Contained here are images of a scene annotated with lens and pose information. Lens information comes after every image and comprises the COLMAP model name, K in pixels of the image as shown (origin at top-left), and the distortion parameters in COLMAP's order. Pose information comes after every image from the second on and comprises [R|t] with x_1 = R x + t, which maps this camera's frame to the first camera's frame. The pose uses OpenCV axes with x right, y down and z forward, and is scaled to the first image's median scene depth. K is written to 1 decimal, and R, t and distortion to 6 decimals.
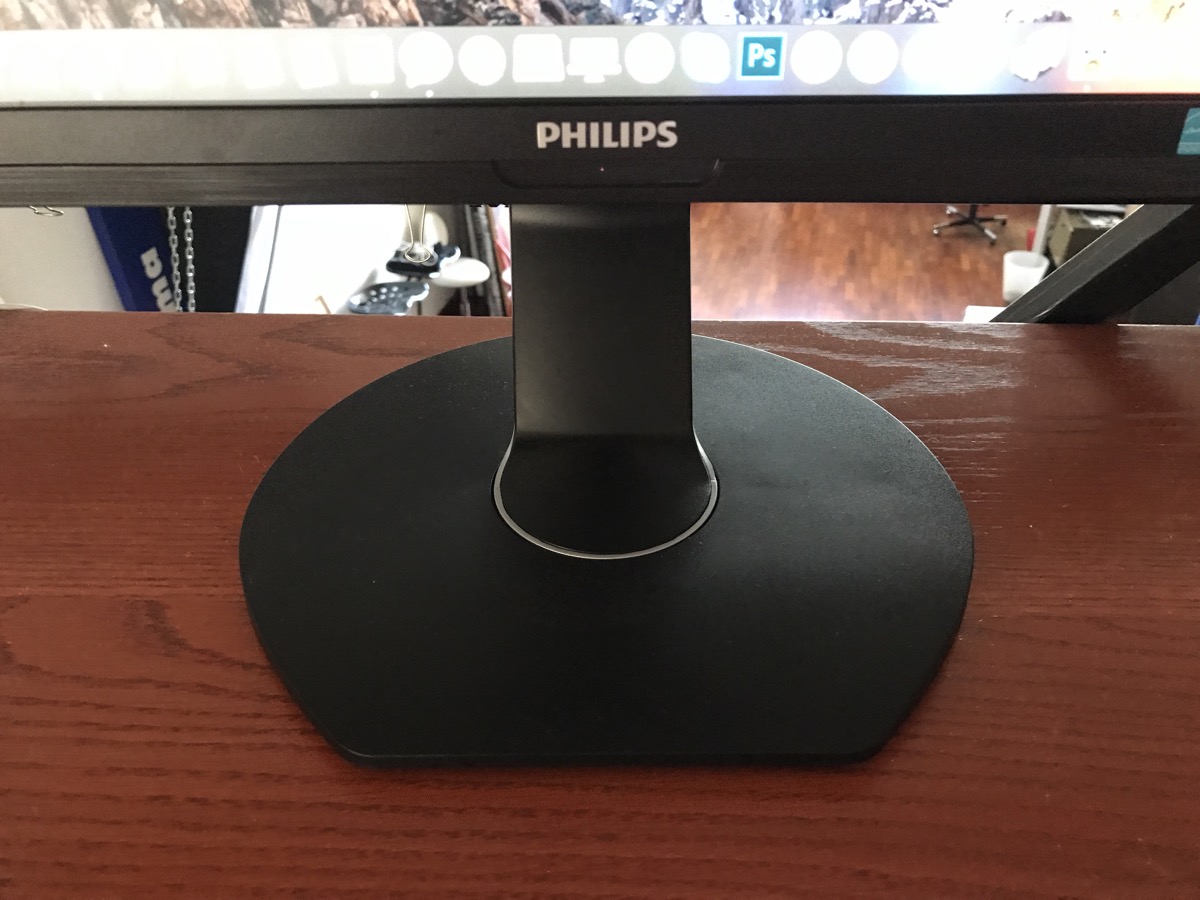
lens RADIAL K [[965.3, 0, 591.3], [0, 965.3, 422.3], [0, 0, 1]] dist [0.015241, -0.040762]
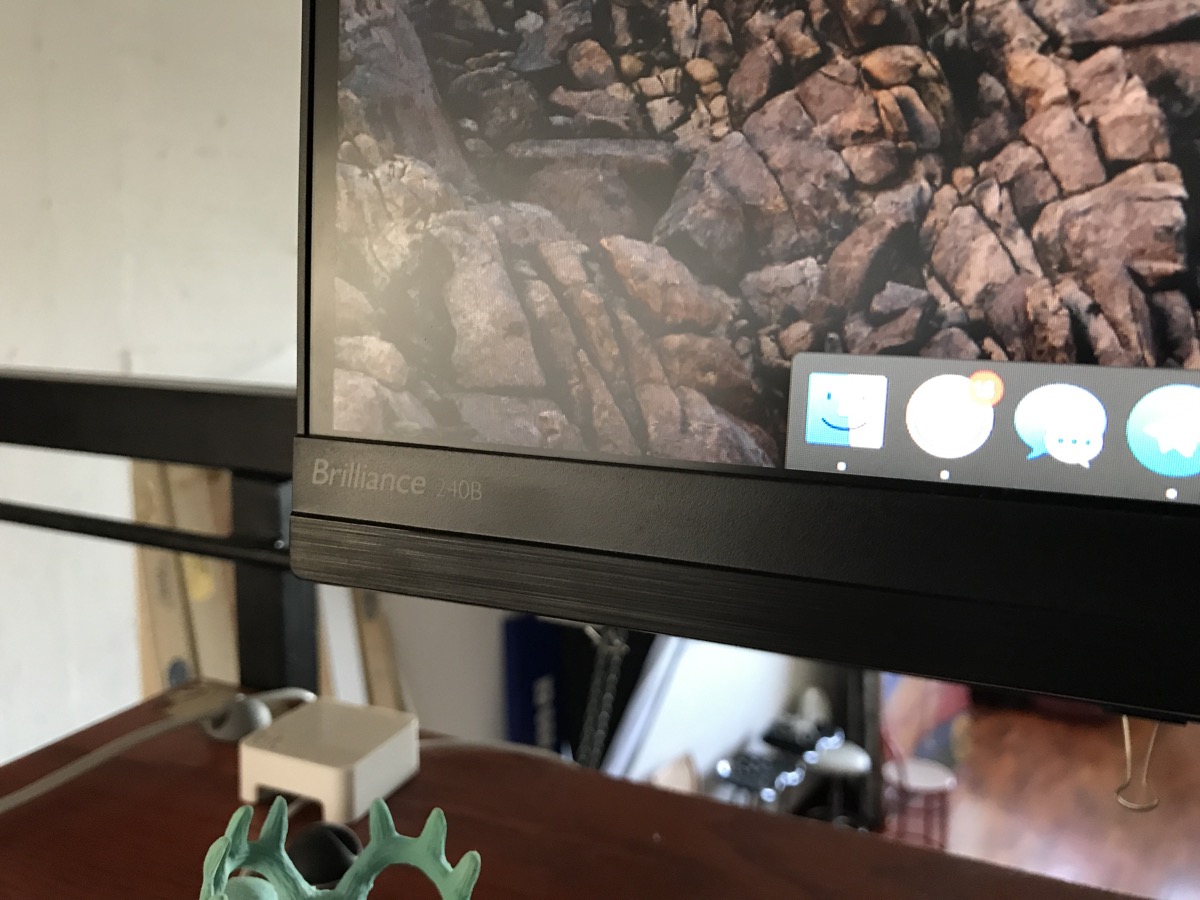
lens RADIAL K [[965.3, 0, 606.5], [0, 965.3, 449.2], [0, 0, 1]] dist [0.015241, -0.040762]
pose [[0.928817, 0.082736, -0.361185, -0.609157], [-0.231684, 0.890386, -0.391836, -0.085761], [0.289175, 0.447625, 0.846174, 0.468163]]
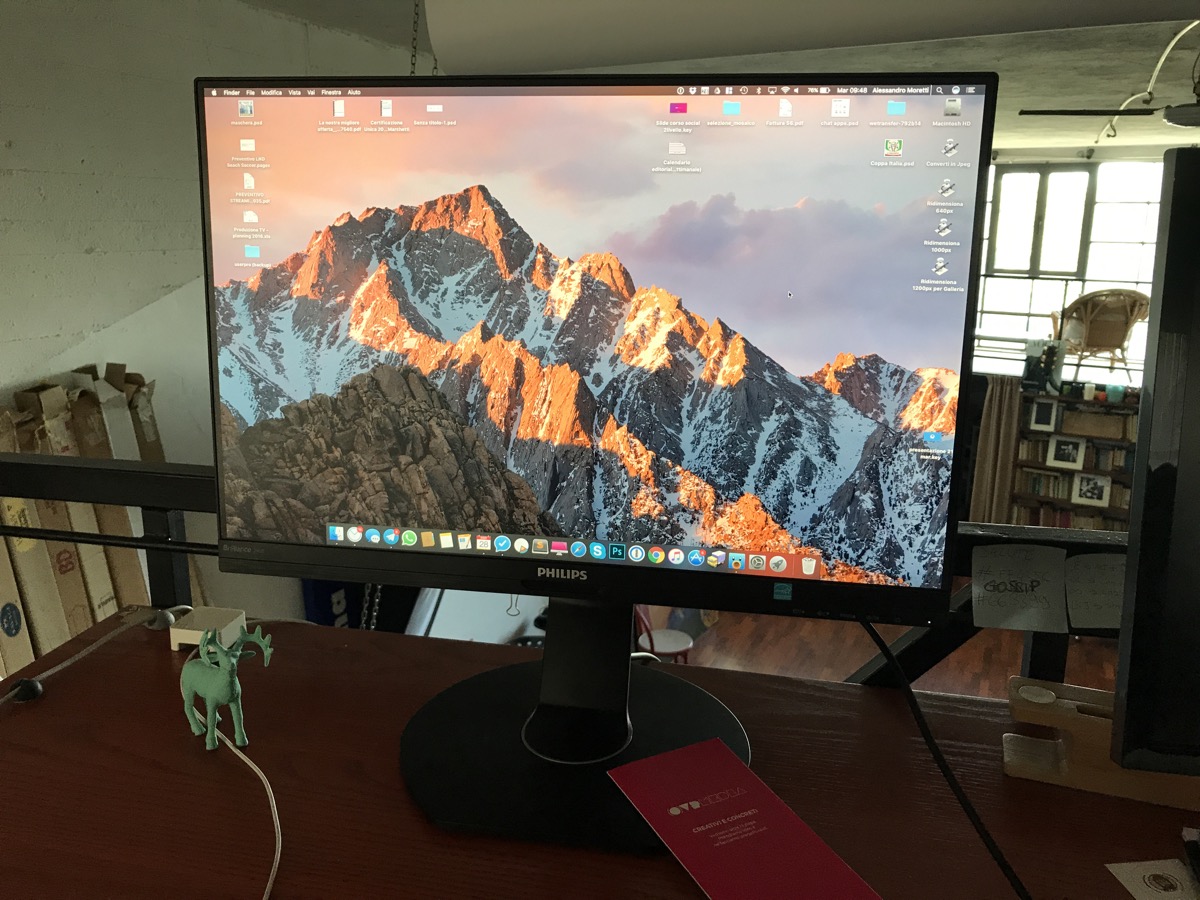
lens RADIAL K [[965.3, 0, 596.9], [0, 965.3, 418.7], [0, 0, 1]] dist [0.015241, -0.040762]
pose [[0.984124, 0.053480, -0.169235, 0.572103], [-0.112524, 0.925398, -0.361906, 0.289613], [0.137255, 0.375203, 0.916724, -1.734980]]
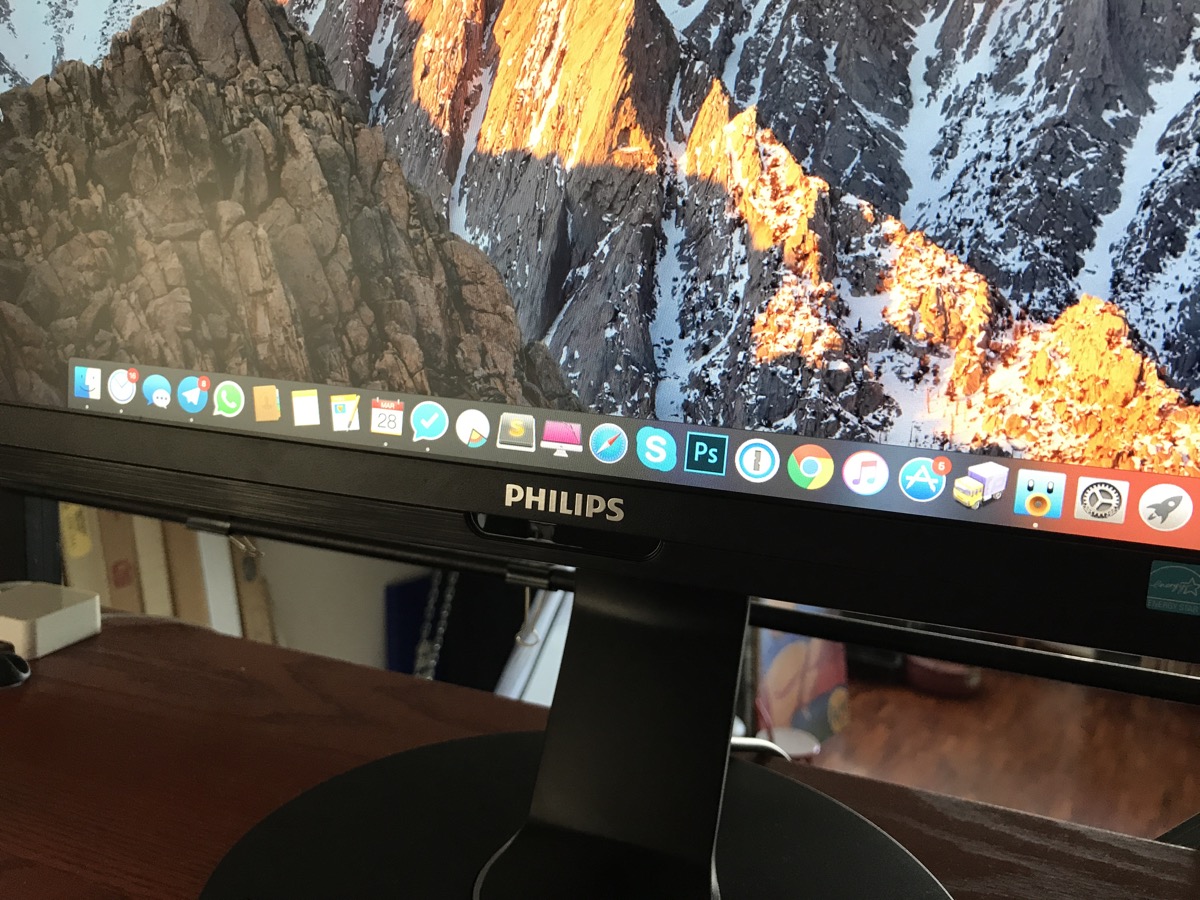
lens RADIAL K [[965.3, 0, 608.9], [0, 965.3, 433.4], [0, 0, 1]] dist [0.015241, -0.040762]
pose [[0.948537, 0.113188, -0.295746, 0.389565], [-0.231546, 0.885005, -0.403922, 0.066472], [0.216018, 0.451613, 0.865668, 0.023667]]
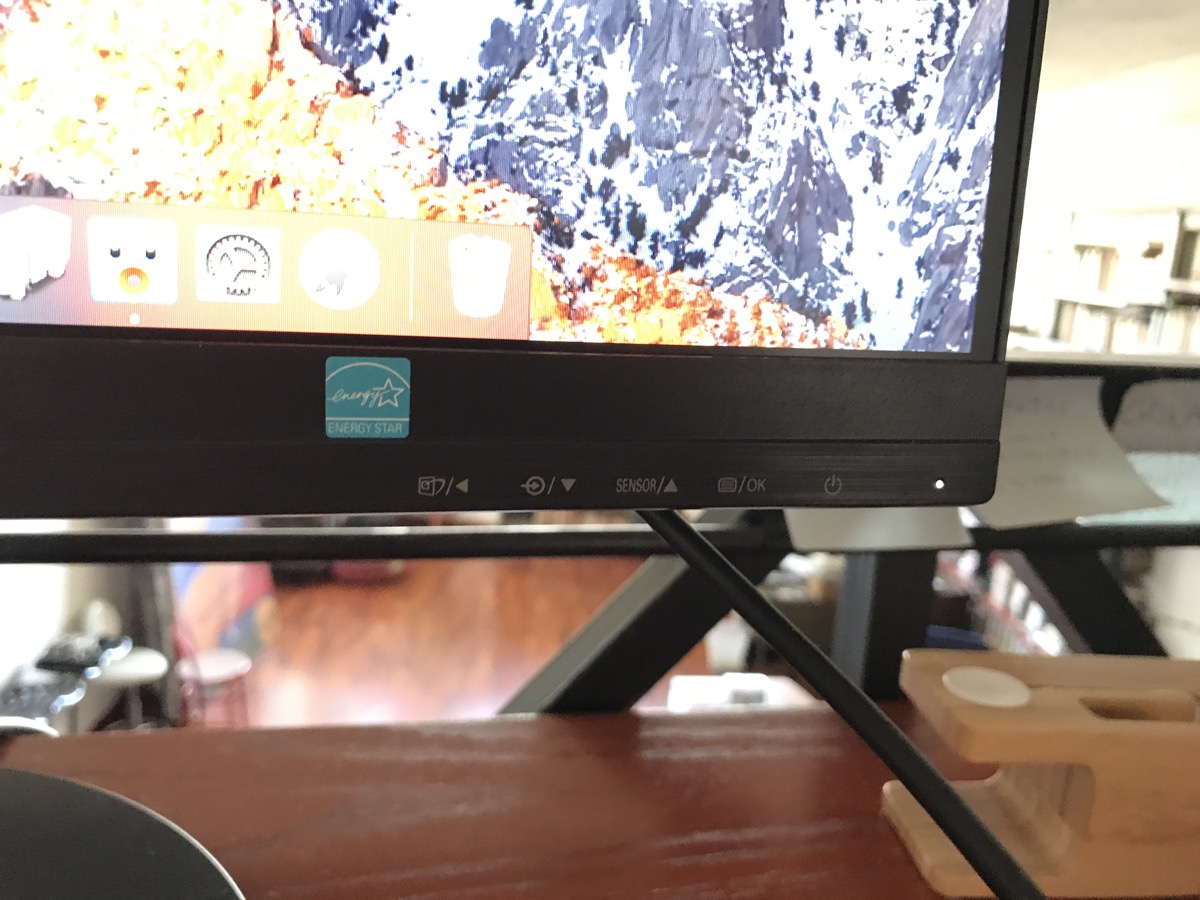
lens RADIAL K [[965.3, 0, 548.0], [0, 965.3, 424.4], [0, 0, 1]] dist [0.015241, -0.040762]
pose [[0.973078, 0.011854, 0.230171, 0.626218], [0.075896, 0.926494, -0.368576, -0.069174], [-0.217621, 0.376122, 0.900651, 0.482089]]
